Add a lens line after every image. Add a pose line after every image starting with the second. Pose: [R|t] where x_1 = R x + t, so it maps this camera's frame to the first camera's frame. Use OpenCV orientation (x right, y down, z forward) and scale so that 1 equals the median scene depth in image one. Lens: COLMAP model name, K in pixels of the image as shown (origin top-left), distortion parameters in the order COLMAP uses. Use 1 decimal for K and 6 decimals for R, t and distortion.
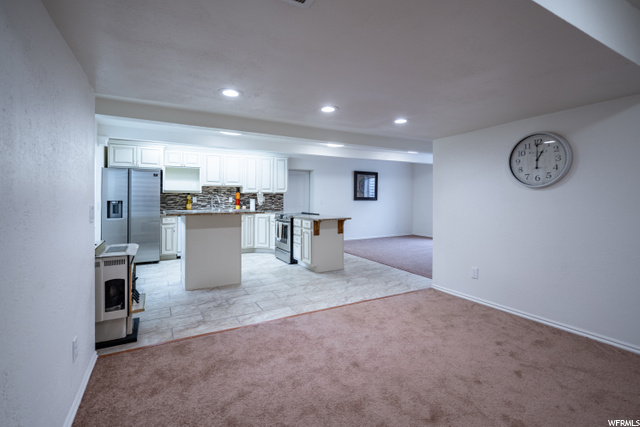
lens RADIAL K [[294.2, 0, 316.2], [0, 294.2, 194.6], [0, 0, 1]] dist [-0.010045, 0.004094]
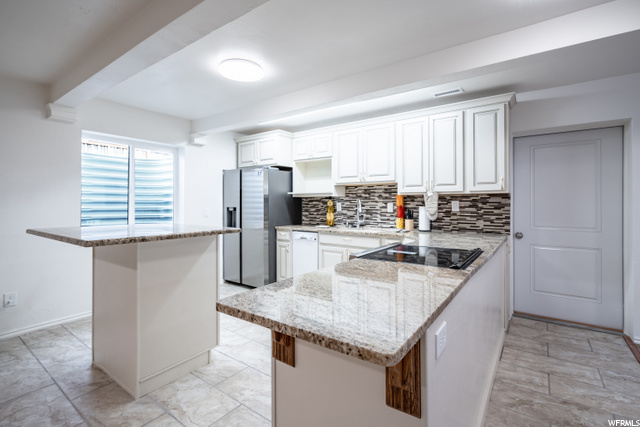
lens RADIAL K [[294.2, 0, 324.1], [0, 294.2, 204.5], [0, 0, 1]] dist [-0.010045, 0.004094]
pose [[0.437624, 0.002545, -0.899154, 0.189880], [0.009233, 0.999931, 0.007325, 0.008563], [0.899110, -0.011508, 0.437570, 0.780724]]
